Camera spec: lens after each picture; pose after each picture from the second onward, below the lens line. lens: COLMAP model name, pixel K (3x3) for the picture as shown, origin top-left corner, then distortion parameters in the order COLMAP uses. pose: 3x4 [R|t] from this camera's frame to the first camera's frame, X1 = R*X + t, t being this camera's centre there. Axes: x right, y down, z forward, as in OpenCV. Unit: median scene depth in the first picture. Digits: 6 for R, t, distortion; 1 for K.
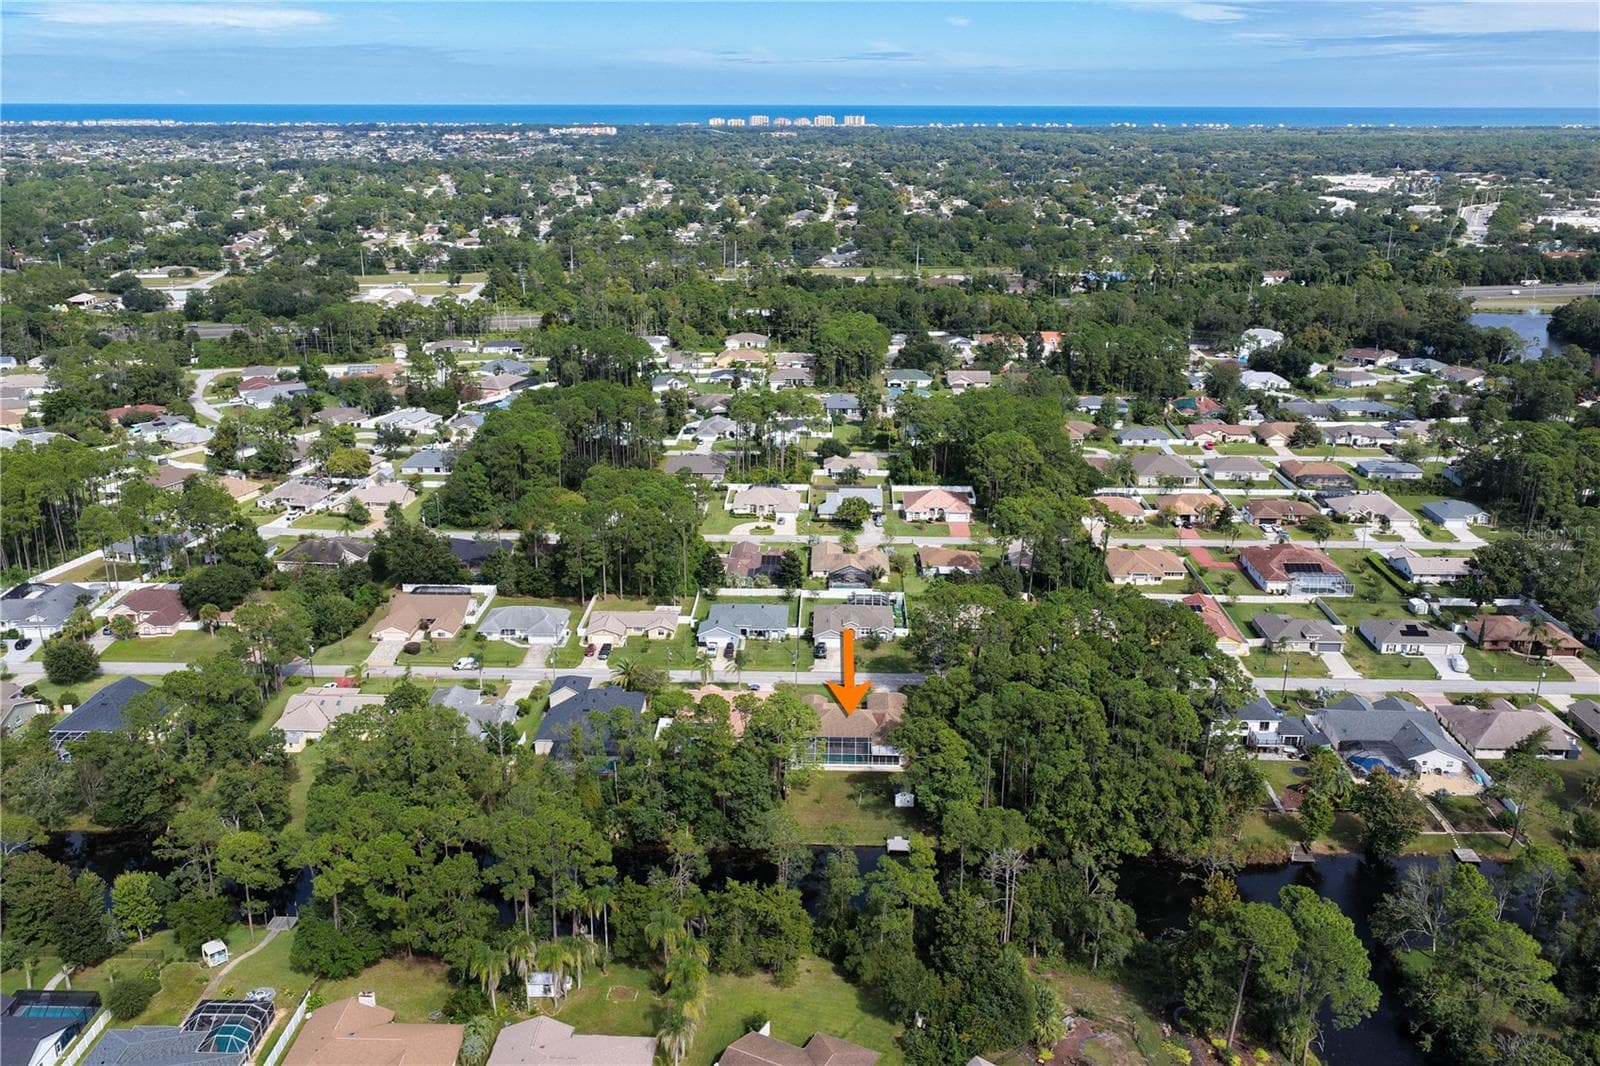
lens RADIAL K [[1339.4, 0, 791.3], [0, 1339.4, 527.1], [0, 0, 1]] dist [-0.011120, 0.024095]
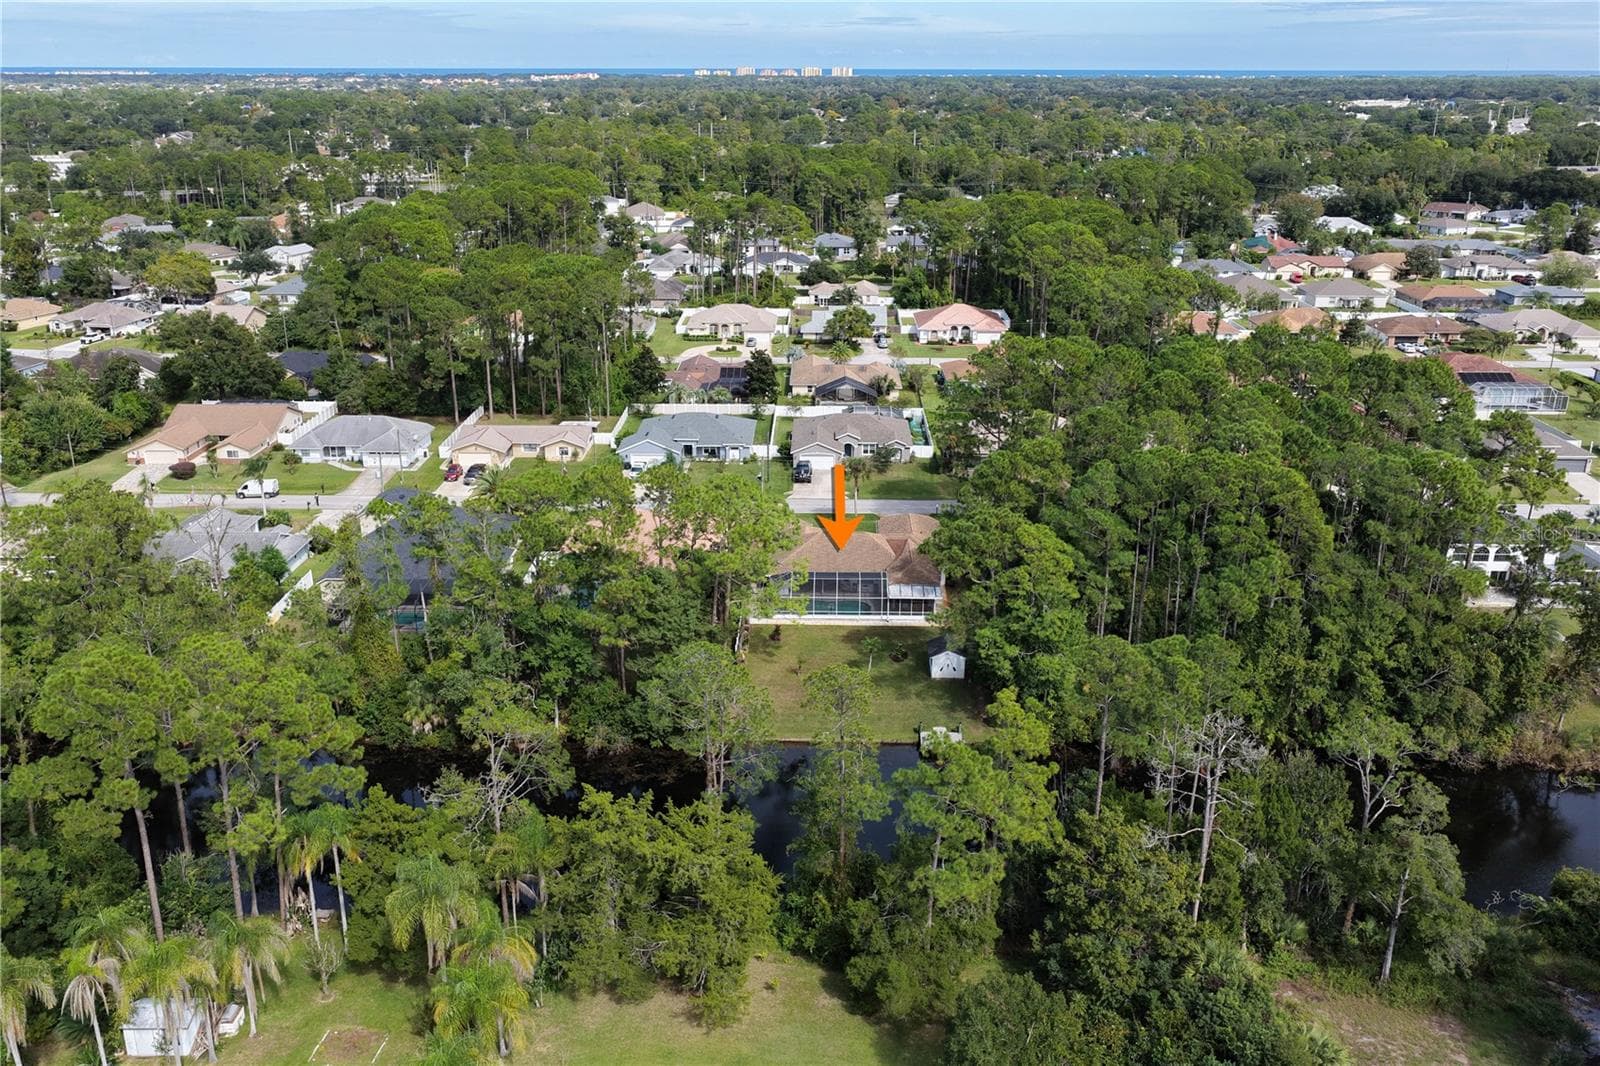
lens RADIAL K [[1339.4, 0, 791.3], [0, 1339.4, 527.1], [0, 0, 1]] dist [-0.011120, 0.024095]
pose [[0.999958, -0.003418, 0.008469, 0.009544], [0.003157, 0.999525, 0.030650, 0.088715], [-0.008570, -0.030622, 0.999494, 0.303707]]
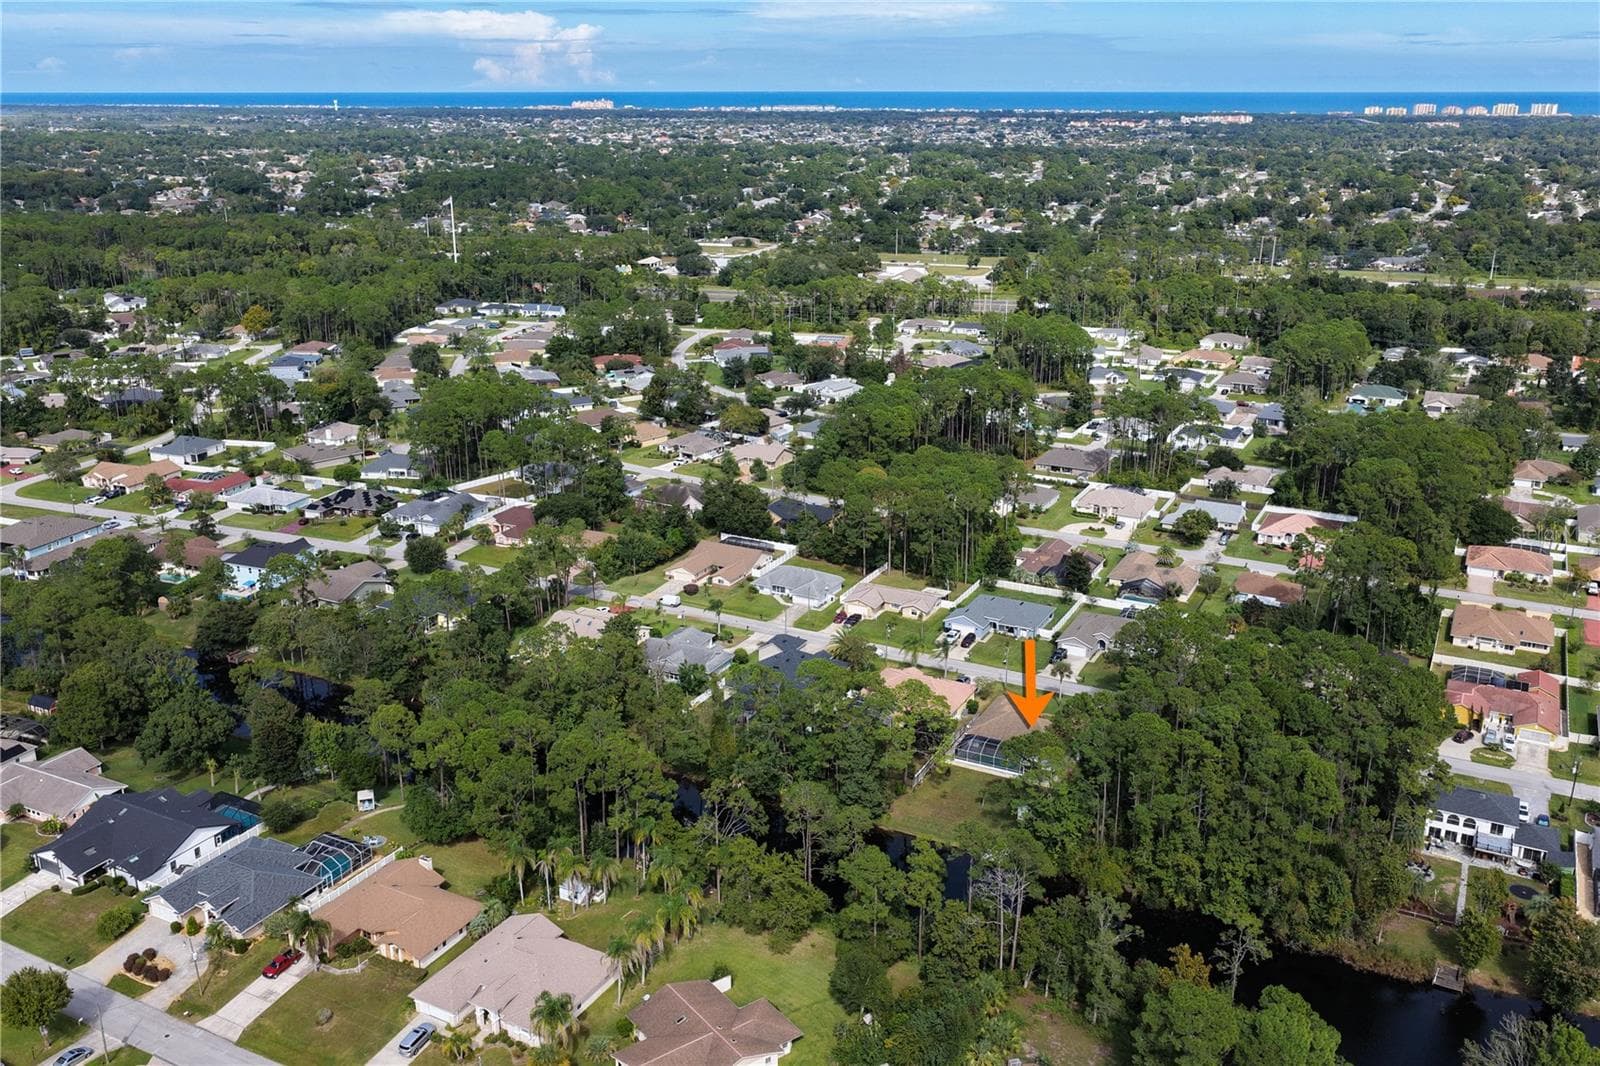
lens RADIAL K [[1339.4, 0, 791.3], [0, 1339.4, 527.1], [0, 0, 1]] dist [-0.011120, 0.024095]
pose [[0.900458, 0.133699, -0.413884, 0.210501], [-0.130098, 0.990810, 0.037021, -0.009545], [0.415029, 0.020510, 0.909577, 0.037211]]
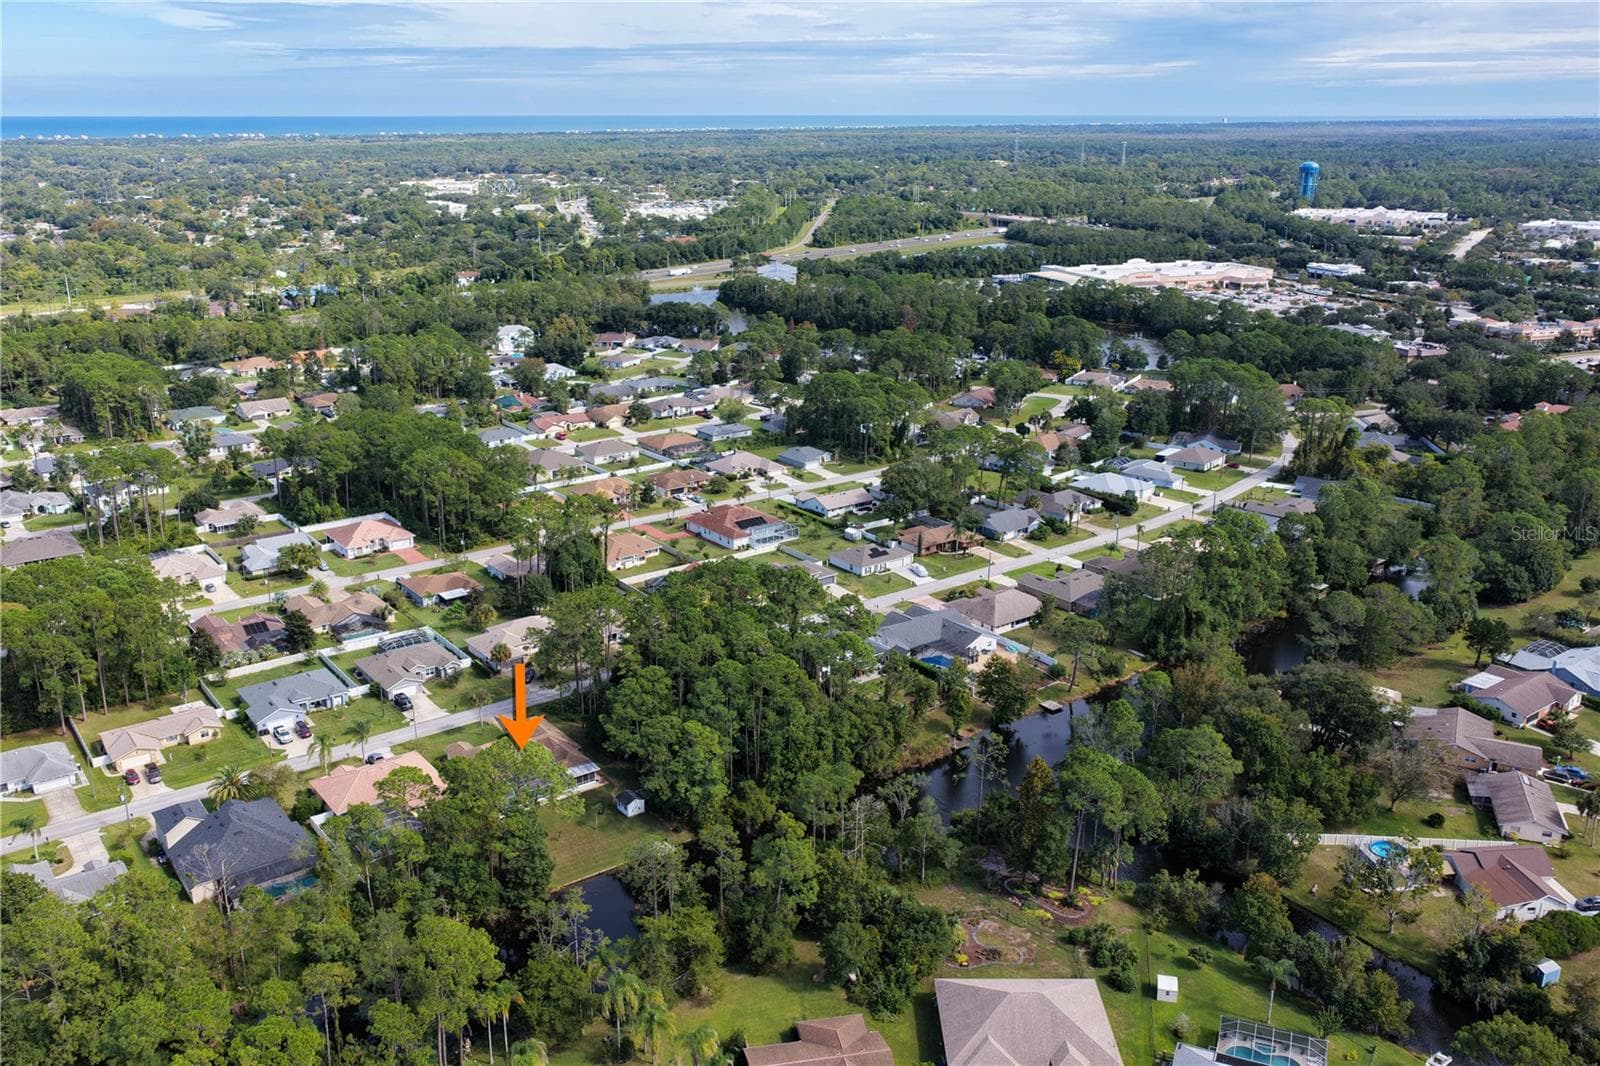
lens RADIAL K [[1339.4, 0, 791.3], [0, 1339.4, 527.1], [0, 0, 1]] dist [-0.011120, 0.024095]
pose [[0.784617, -0.189523, 0.590303, -0.257854], [0.193607, 0.979415, 0.057113, -0.023555], [-0.588976, 0.069475, 0.805159, 0.084907]]
